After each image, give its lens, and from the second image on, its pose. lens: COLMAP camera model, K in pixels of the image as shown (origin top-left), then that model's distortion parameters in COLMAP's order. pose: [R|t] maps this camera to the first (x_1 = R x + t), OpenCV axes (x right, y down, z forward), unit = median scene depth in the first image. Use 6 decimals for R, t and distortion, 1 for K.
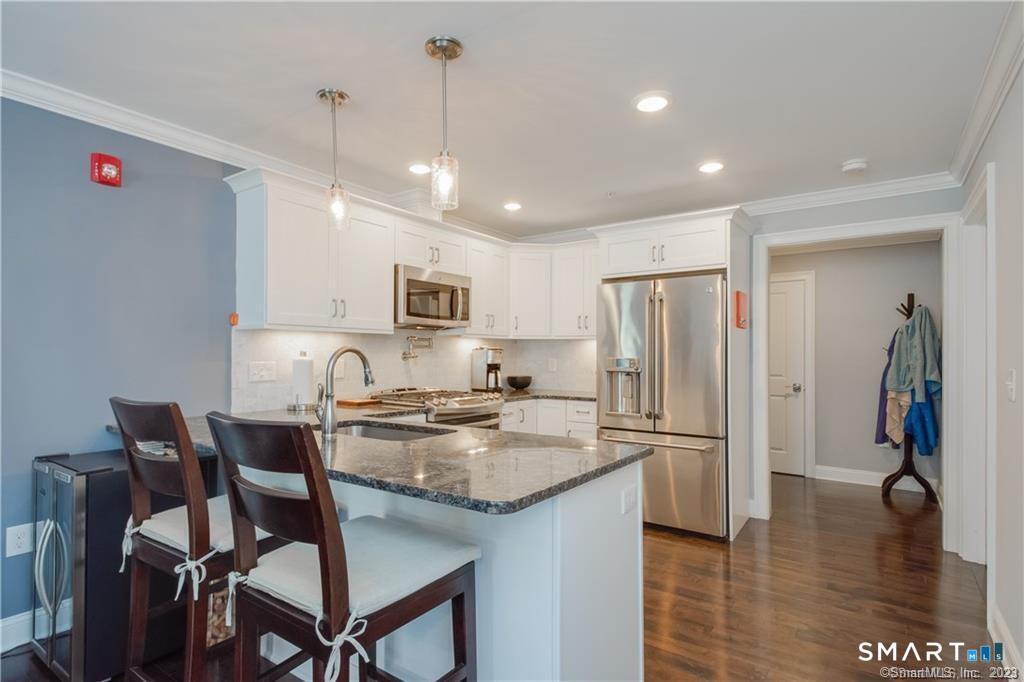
lens RADIAL K [[522.0, 0, 502.1], [0, 522.0, 343.6], [0, 0, 1]] dist [0.005675, 0.003666]
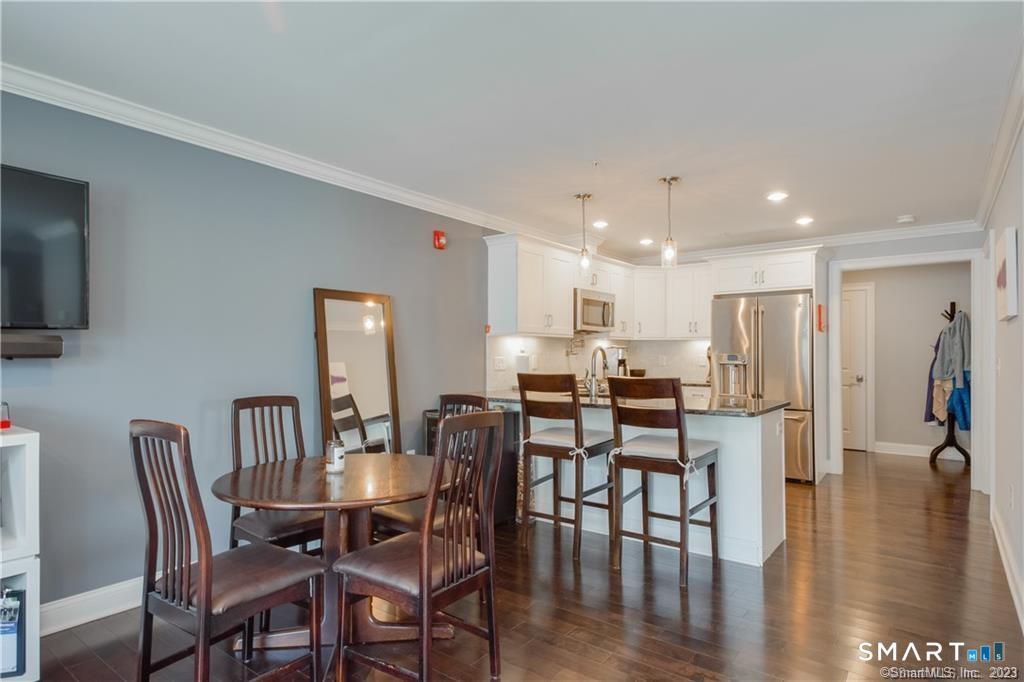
lens RADIAL K [[570.9, 0, 492.1], [0, 570.9, 345.5], [0, 0, 1]] dist [-0.003532, 0.001182]
pose [[0.999100, -0.005140, -0.042104, -0.313882], [0.005339, 0.999975, 0.004606, -0.003998], [0.042080, -0.004826, 0.999103, -0.483307]]
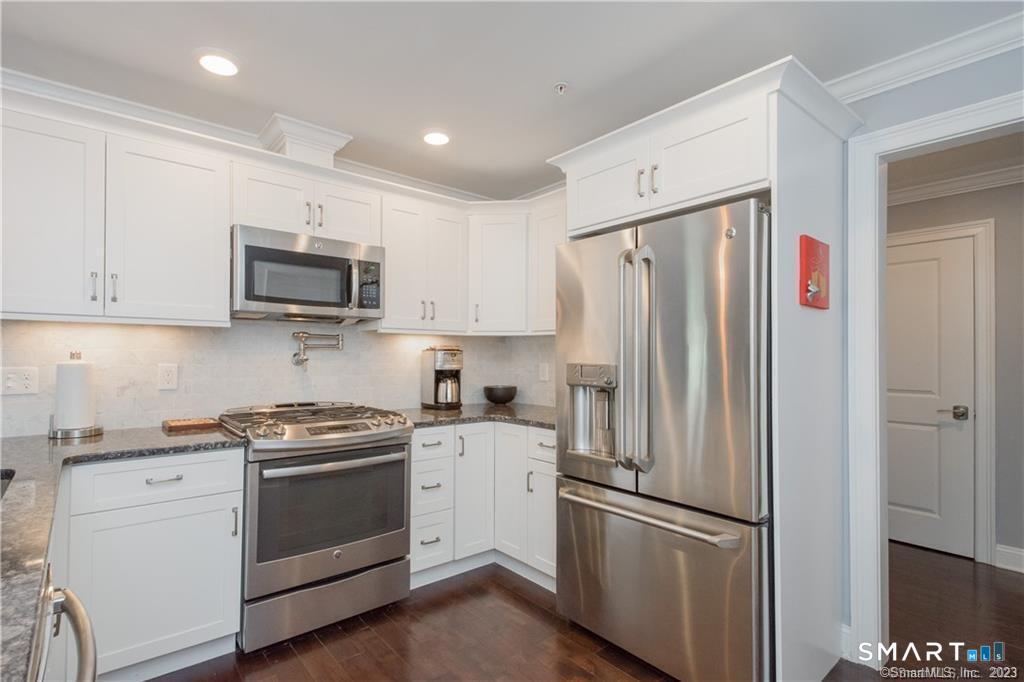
lens RADIAL K [[486.3, 0, 496.8], [0, 486.3, 347.9], [0, 0, 1]] dist [0.016329, -0.006028]
pose [[0.964692, -0.001488, -0.263378, 0.258852], [0.002818, 0.999985, 0.004674, 0.006036], [0.263367, -0.005251, 0.964682, 0.407910]]
